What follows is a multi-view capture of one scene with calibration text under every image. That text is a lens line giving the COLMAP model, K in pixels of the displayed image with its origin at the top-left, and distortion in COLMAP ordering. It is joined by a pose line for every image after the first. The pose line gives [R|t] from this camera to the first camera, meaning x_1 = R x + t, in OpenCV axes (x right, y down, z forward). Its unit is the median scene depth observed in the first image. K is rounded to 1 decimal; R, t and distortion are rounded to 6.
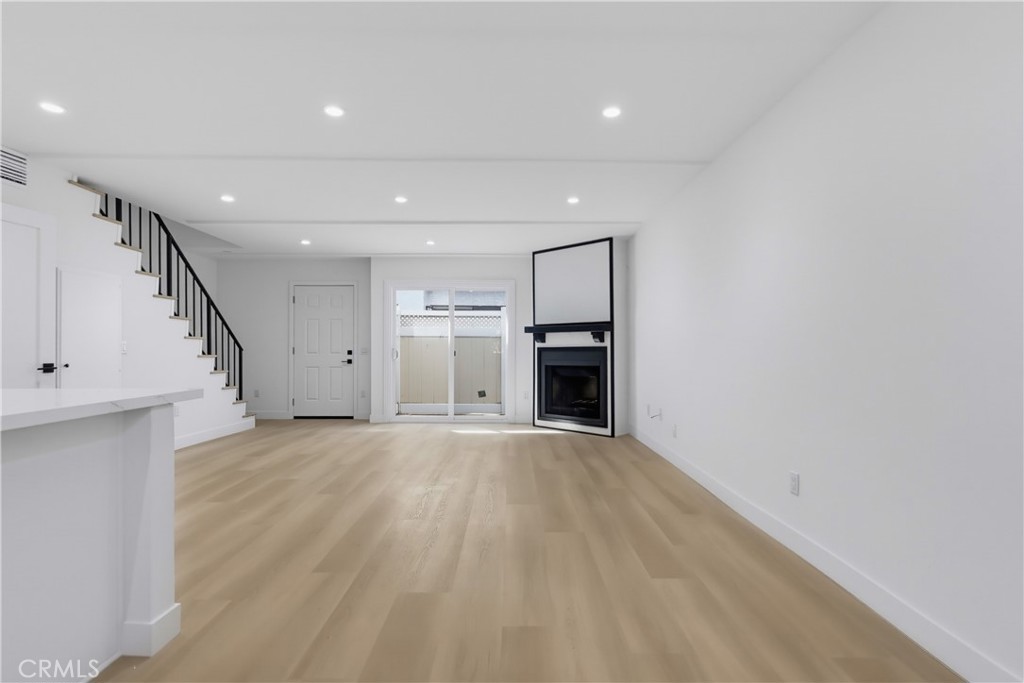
lens RADIAL K [[498.7, 0, 499.8], [0, 498.7, 344.1], [0, 0, 1]] dist [0.001078, -0.002292]
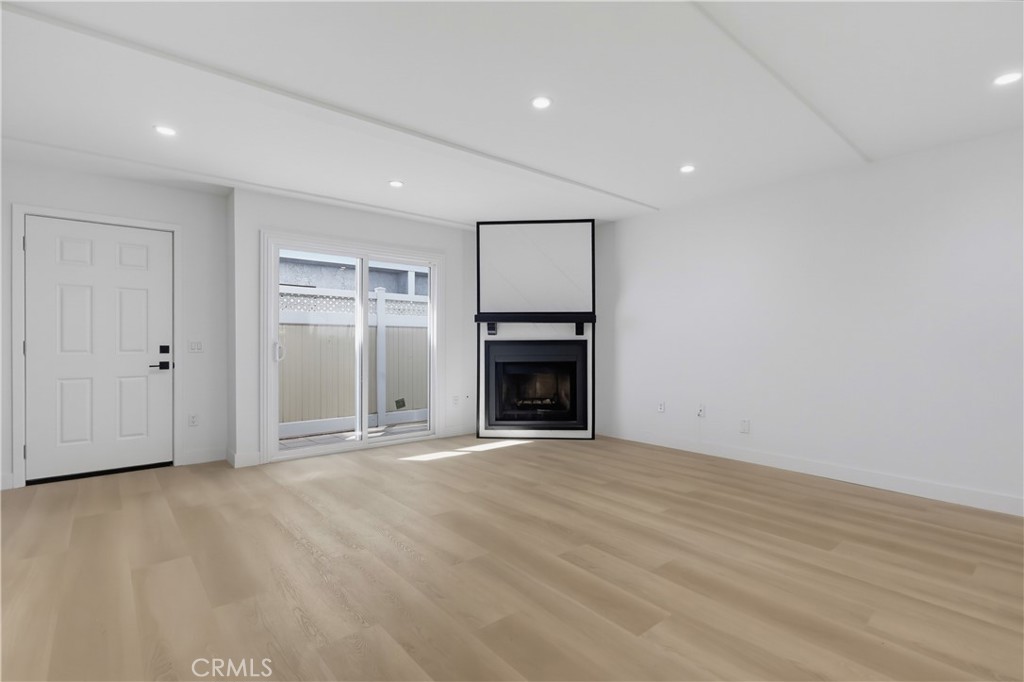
lens RADIAL K [[498.7, 0, 531.7], [0, 498.7, 344.0], [0, 0, 1]] dist [0.001078, -0.002292]
pose [[0.755667, -0.008207, 0.654905, -0.400489], [-0.008904, 0.999700, 0.022802, -0.006774], [-0.654896, -0.023062, 0.755367, 0.341450]]
